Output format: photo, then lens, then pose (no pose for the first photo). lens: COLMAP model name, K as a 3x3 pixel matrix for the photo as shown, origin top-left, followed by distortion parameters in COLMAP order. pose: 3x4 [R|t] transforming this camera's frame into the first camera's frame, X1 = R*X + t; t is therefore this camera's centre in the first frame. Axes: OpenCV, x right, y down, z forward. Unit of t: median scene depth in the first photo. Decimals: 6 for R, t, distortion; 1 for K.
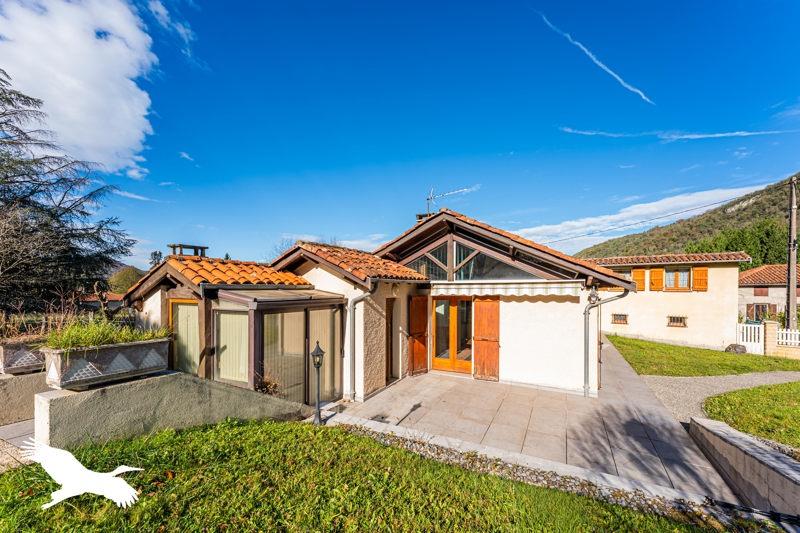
lens RADIAL K [[320.6, 0, 400.6], [0, 320.6, 289.8], [0, 0, 1]] dist [0.001669, 0.000230]
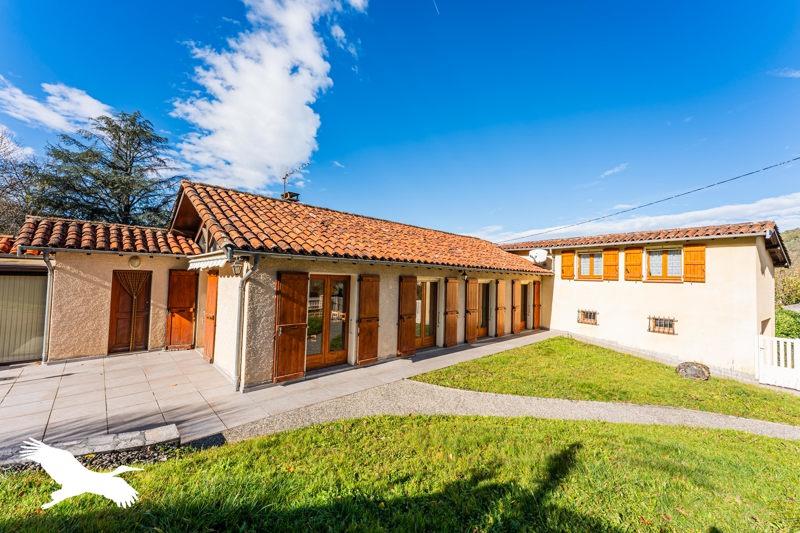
lens RADIAL K [[318.0, 0, 400.0], [0, 318.0, 266.5], [0, 0, 1]] dist [0.018185, -0.000090]
pose [[0.944699, 0.013068, -0.327678, 0.558171], [-0.027197, 0.998886, -0.038575, 0.014314], [0.326809, 0.045353, 0.944002, 0.152028]]
